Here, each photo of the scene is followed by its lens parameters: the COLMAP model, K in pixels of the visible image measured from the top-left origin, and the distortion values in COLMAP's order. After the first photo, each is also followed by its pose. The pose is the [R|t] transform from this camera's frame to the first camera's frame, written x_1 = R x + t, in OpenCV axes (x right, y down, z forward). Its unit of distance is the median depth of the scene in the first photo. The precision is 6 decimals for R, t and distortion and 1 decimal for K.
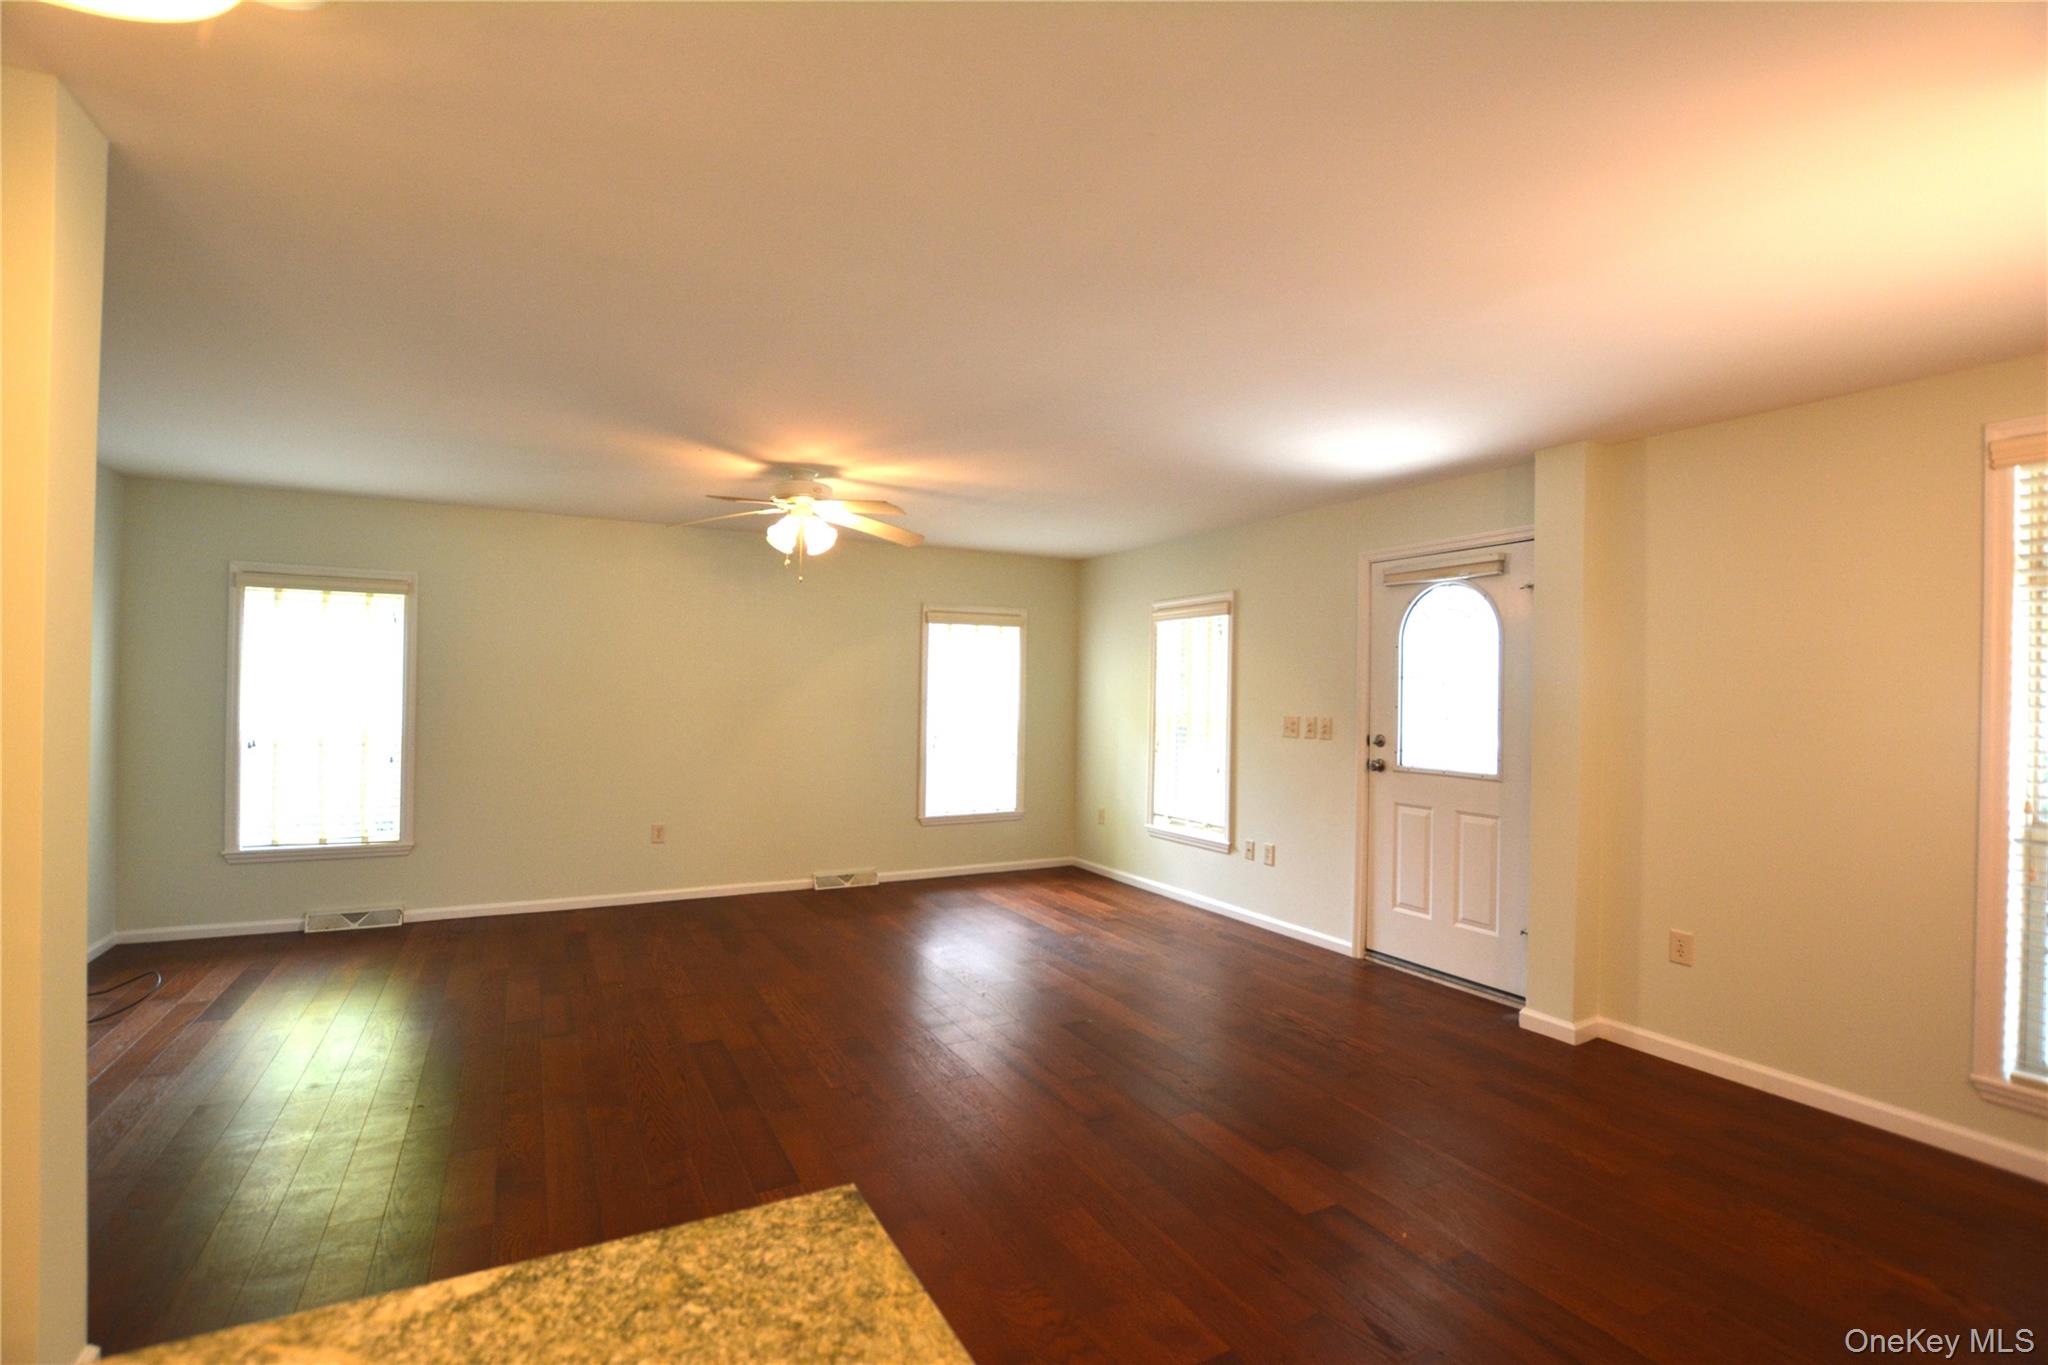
lens RADIAL K [[911.6, 0, 1038.8], [0, 911.6, 684.8], [0, 0, 1]] dist [-0.021470, 0.001005]
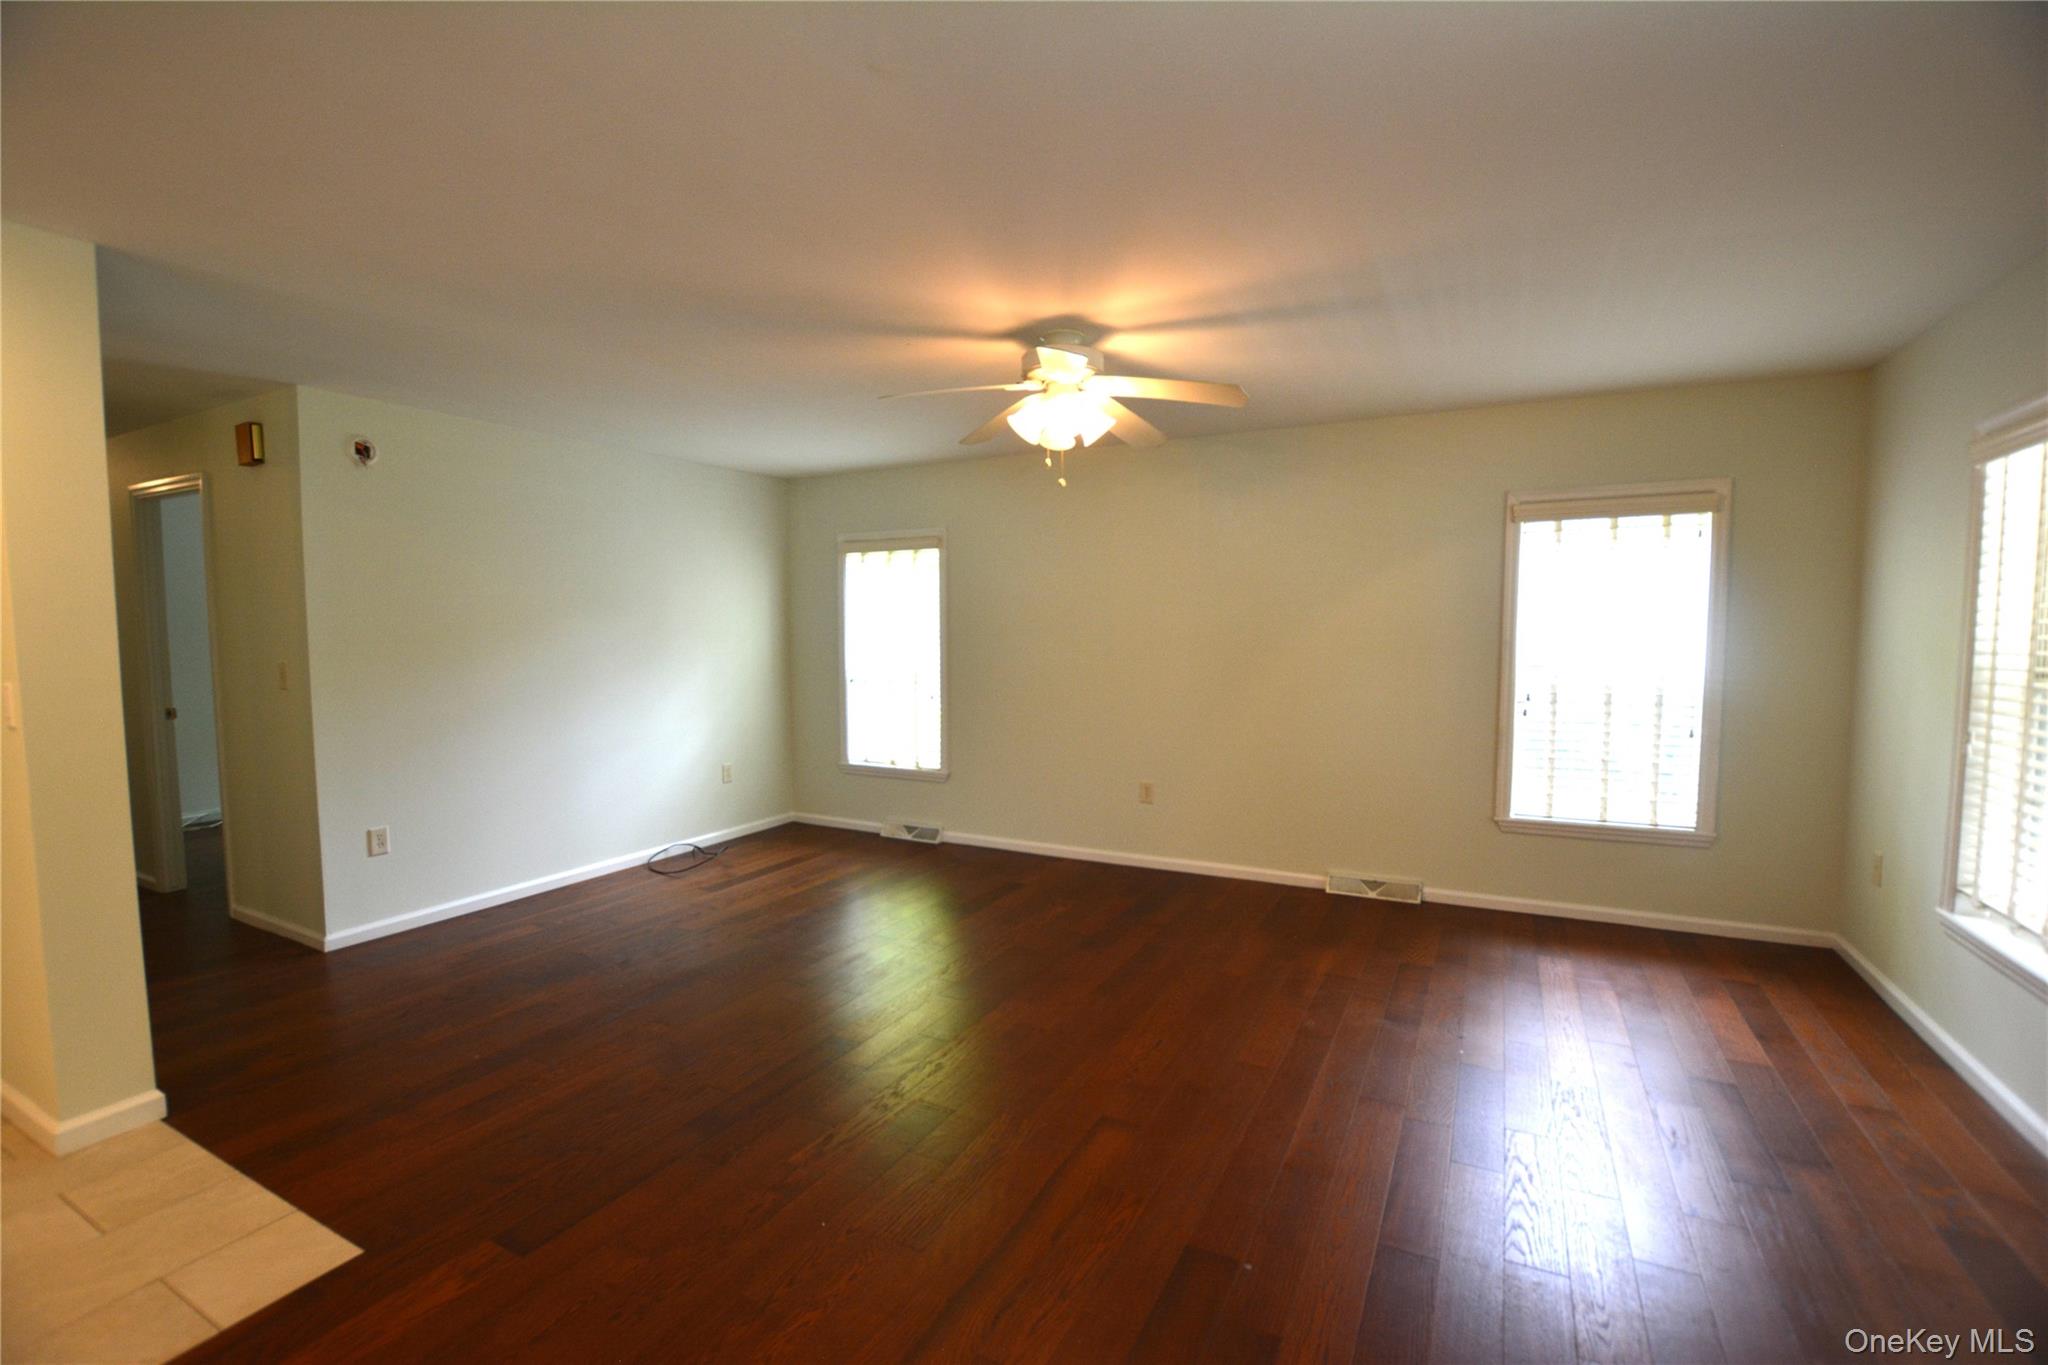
lens RADIAL K [[911.6, 0, 1023.1], [0, 911.6, 688.6], [0, 0, 1]] dist [-0.021470, 0.001005]
pose [[0.563257, 0.038640, -0.825378, 0.234094], [0.018321, 0.998076, 0.059227, 0.005967], [0.826079, -0.048482, 0.561466, 0.375535]]
